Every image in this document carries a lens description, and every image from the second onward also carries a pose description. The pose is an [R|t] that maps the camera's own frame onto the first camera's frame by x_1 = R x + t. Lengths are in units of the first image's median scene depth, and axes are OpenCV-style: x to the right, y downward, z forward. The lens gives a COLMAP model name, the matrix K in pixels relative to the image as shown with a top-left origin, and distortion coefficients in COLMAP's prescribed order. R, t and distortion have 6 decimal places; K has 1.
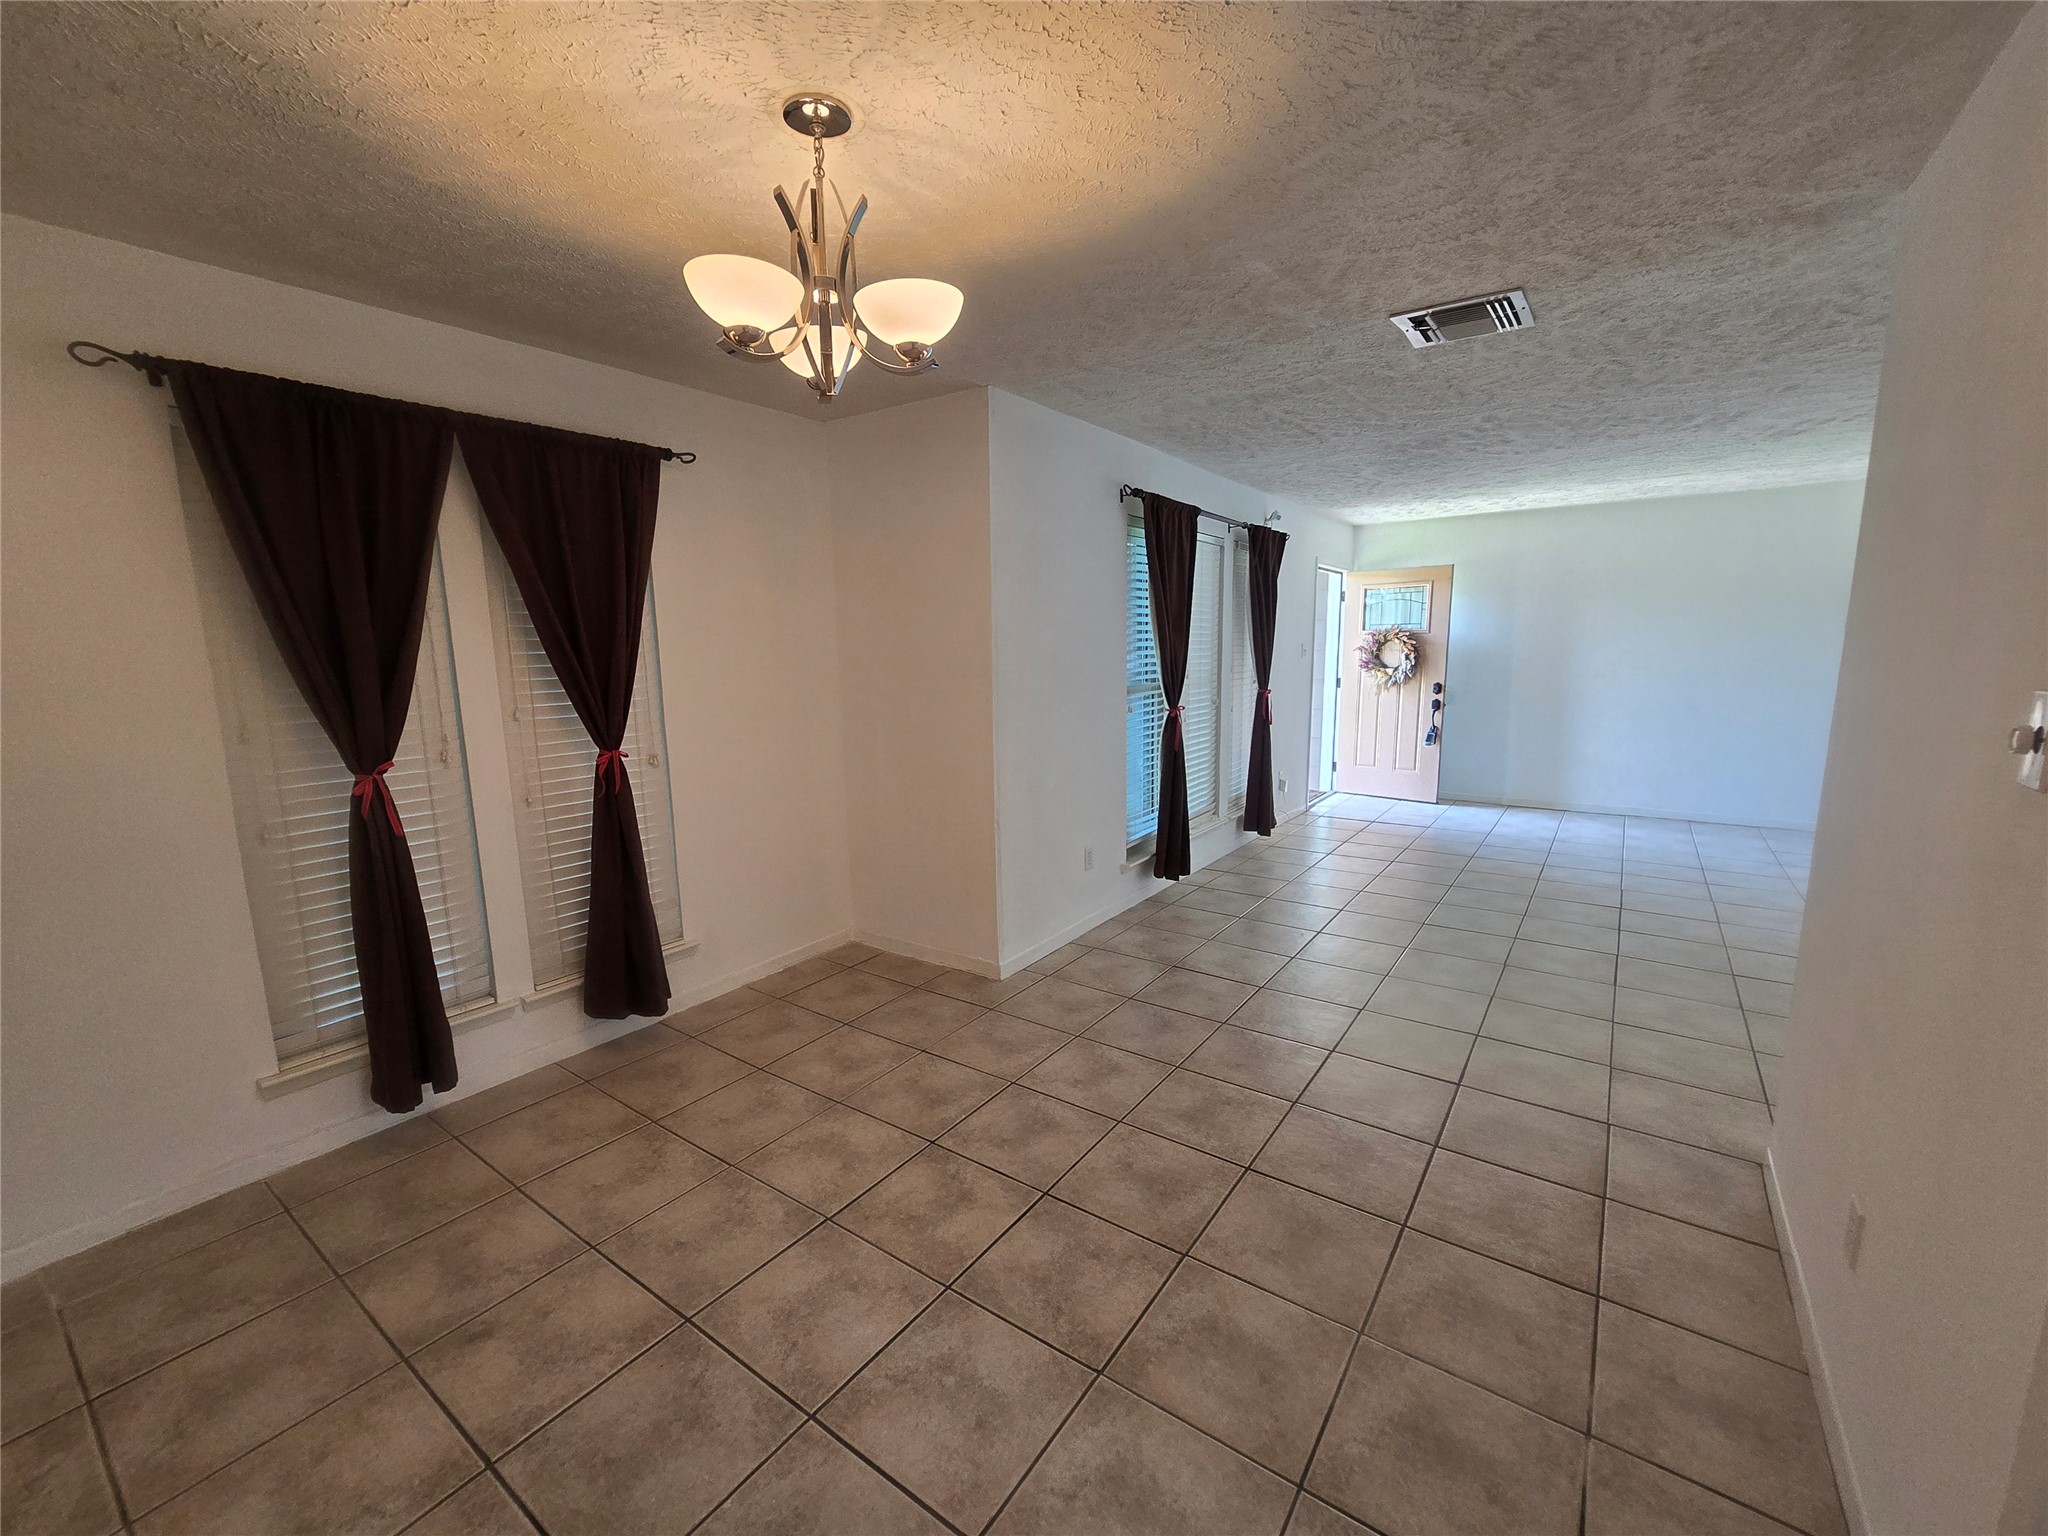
lens RADIAL K [[844.2, 0, 1008.4], [0, 844.2, 783.1], [0, 0, 1]] dist [-0.002158, 0.000053]
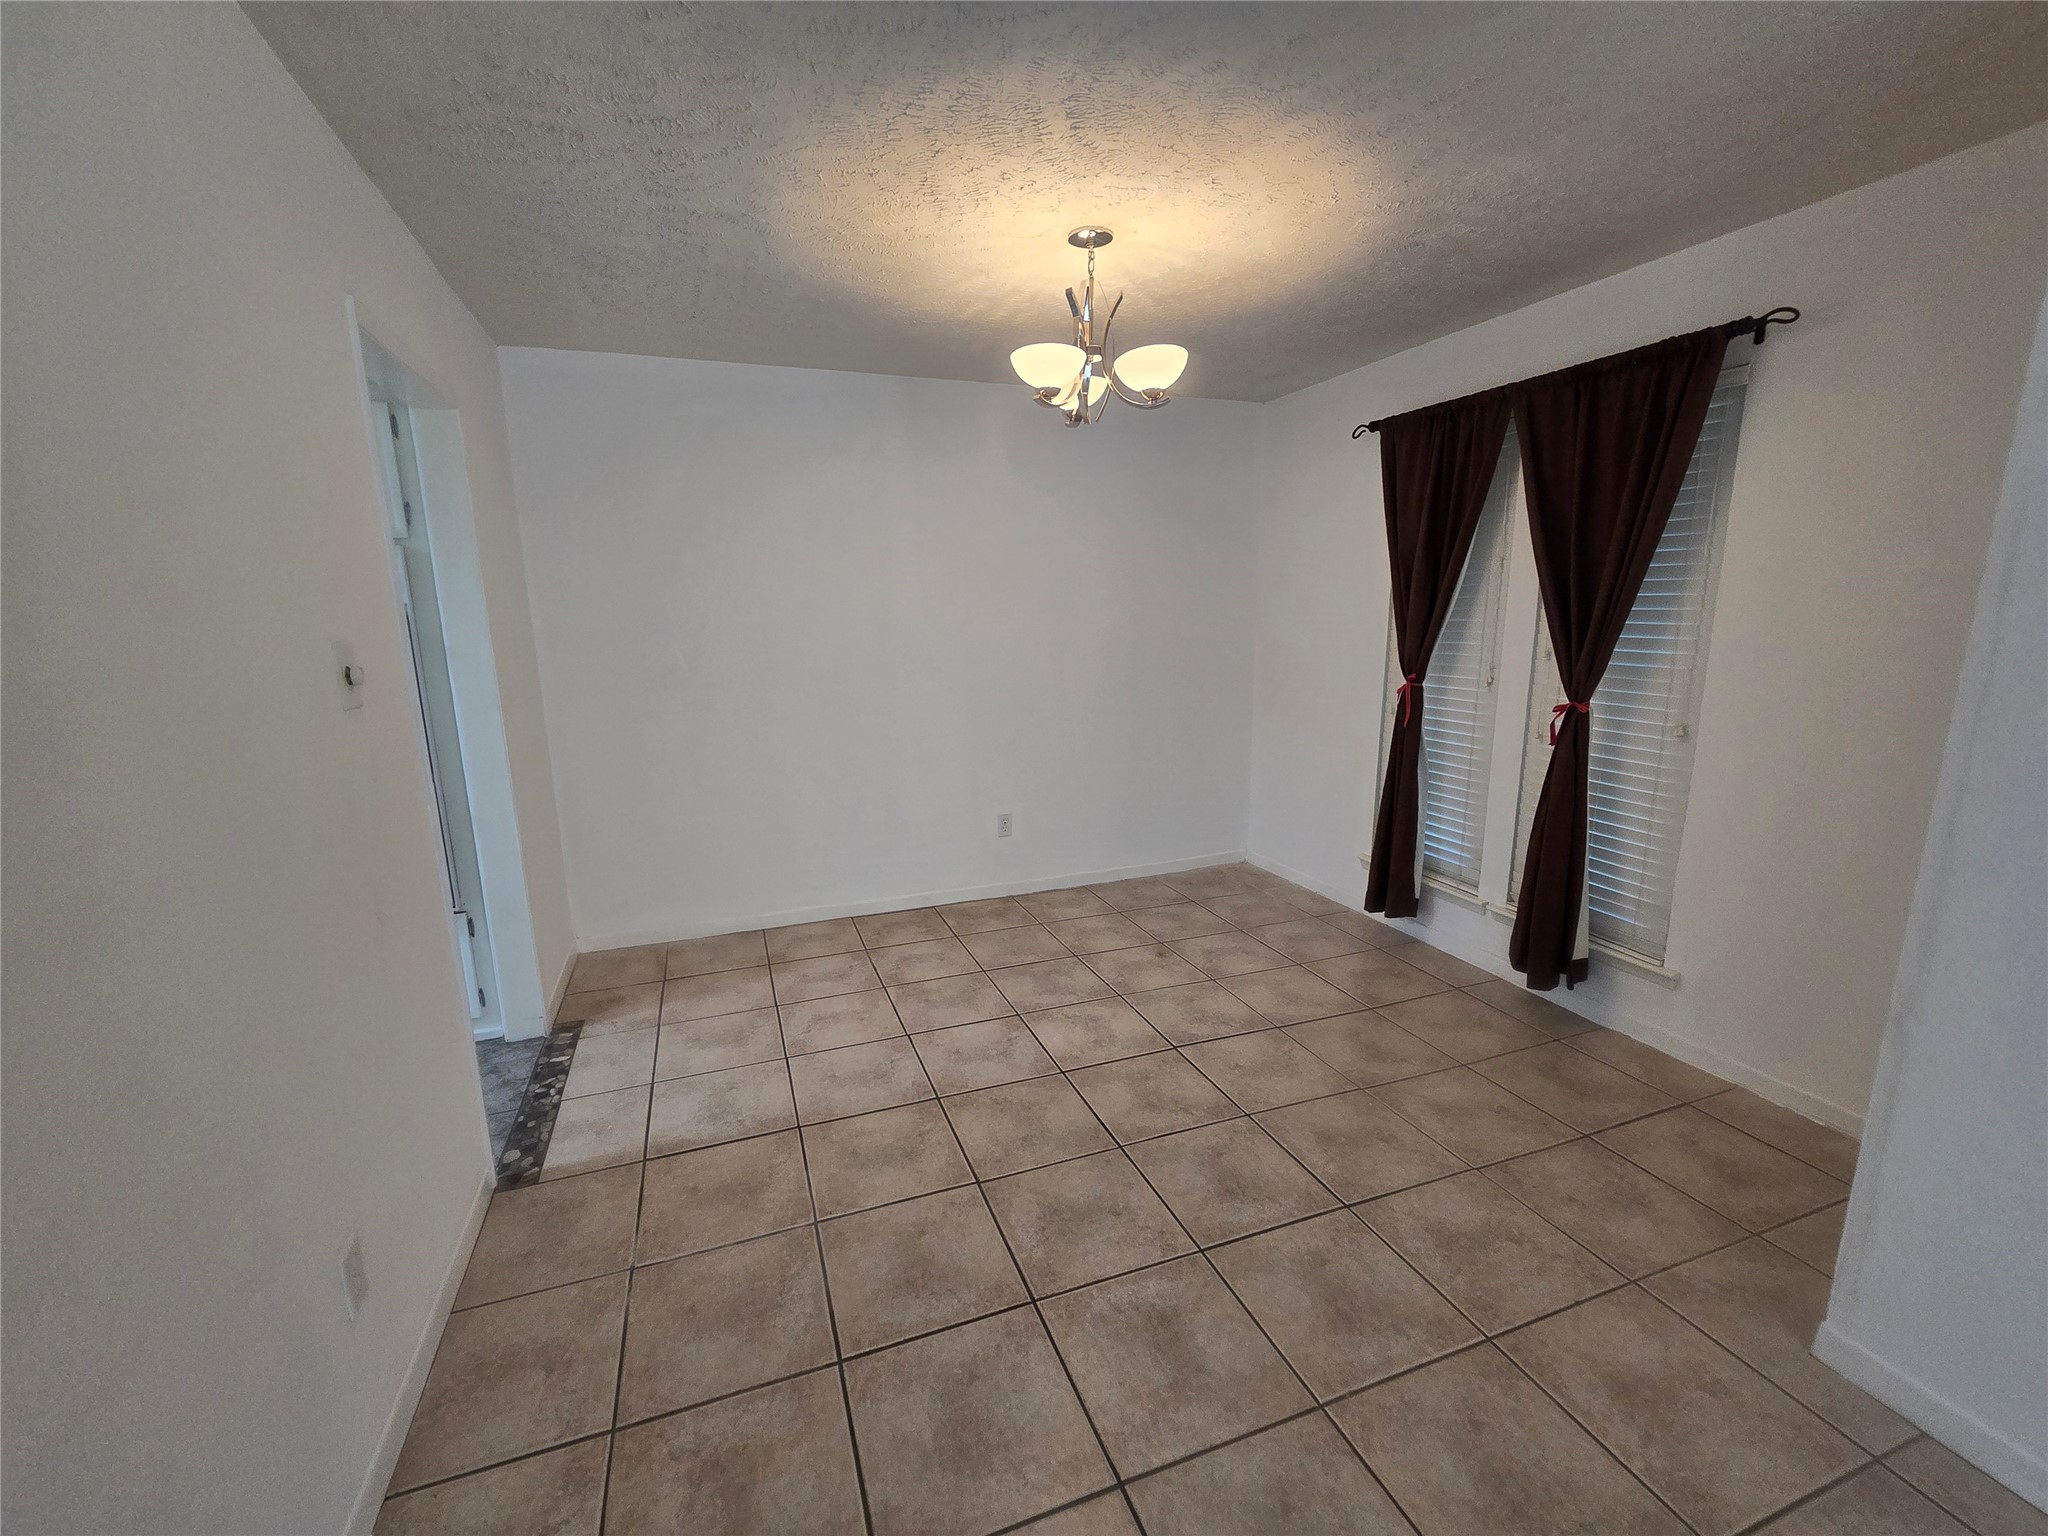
lens RADIAL K [[825.4, 0, 1023.7], [0, 825.4, 787.7], [0, 0, 1]] dist [-0.015270, -0.000087]
pose [[-0.549687, 0.199228, -0.811266, 1.574744], [-0.118570, 0.942705, 0.311845, -0.407555], [0.826913, 0.267609, -0.494571, 2.449070]]
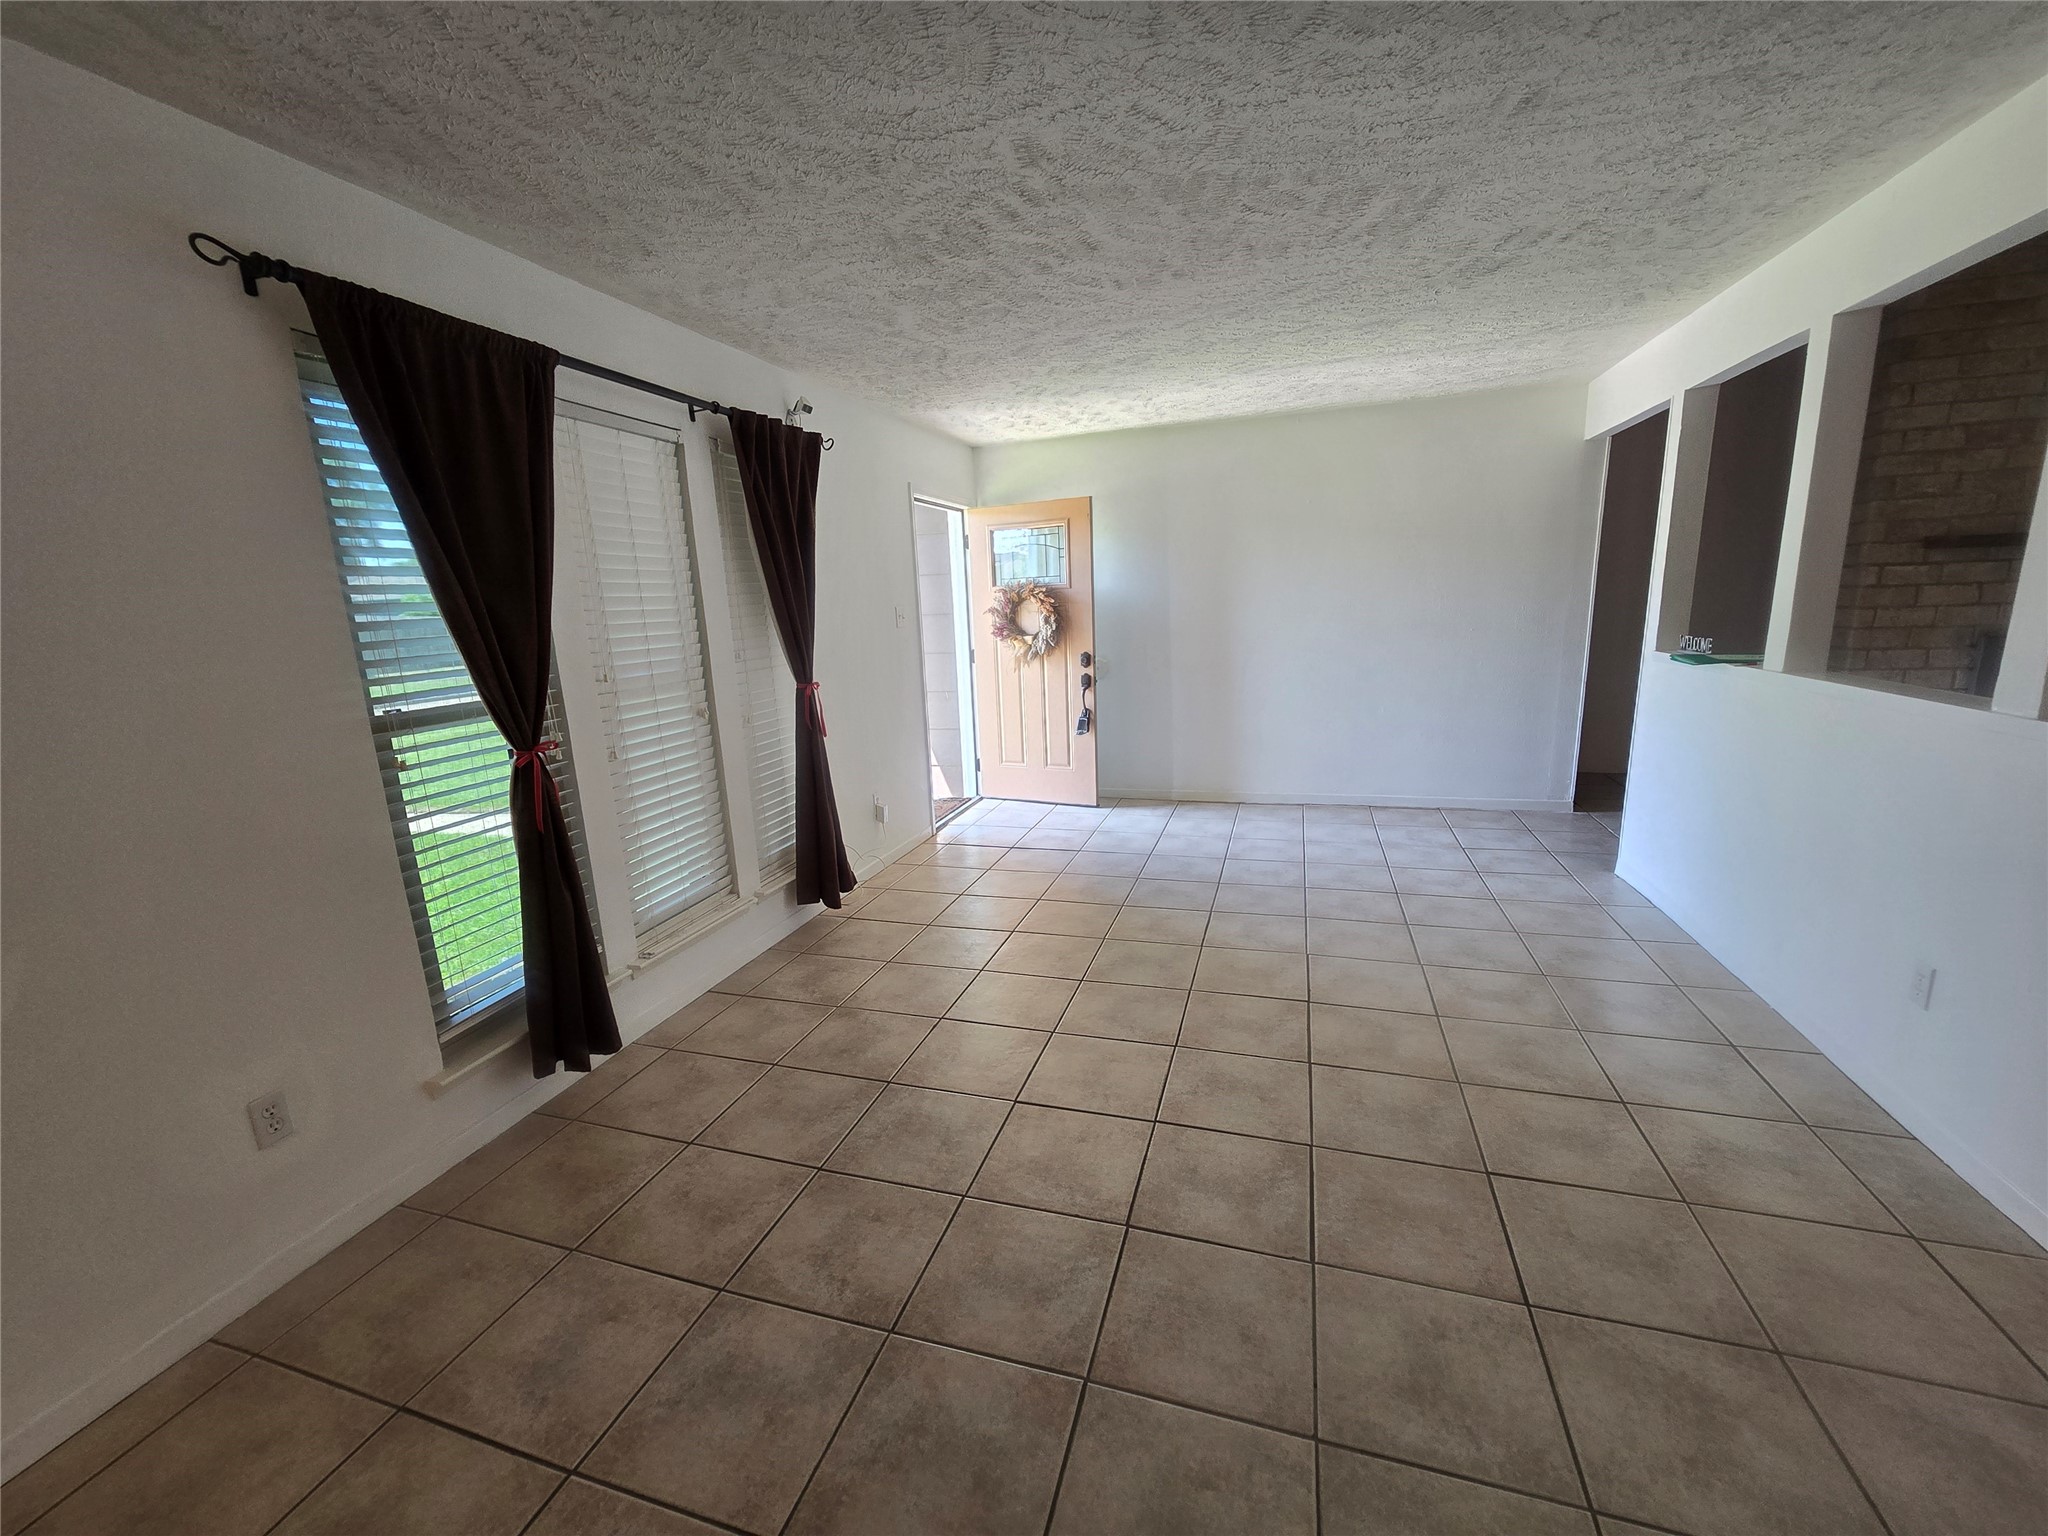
lens RADIAL K [[819.8, 0, 1013.8], [0, 819.8, 755.6], [0, 0, 1]] dist [0.028983, 0.000002]
pose [[0.954078, -0.077897, 0.289252, 0.210740], [0.071568, 0.996909, 0.032409, -0.051307], [-0.290883, -0.010219, 0.956704, 0.284291]]
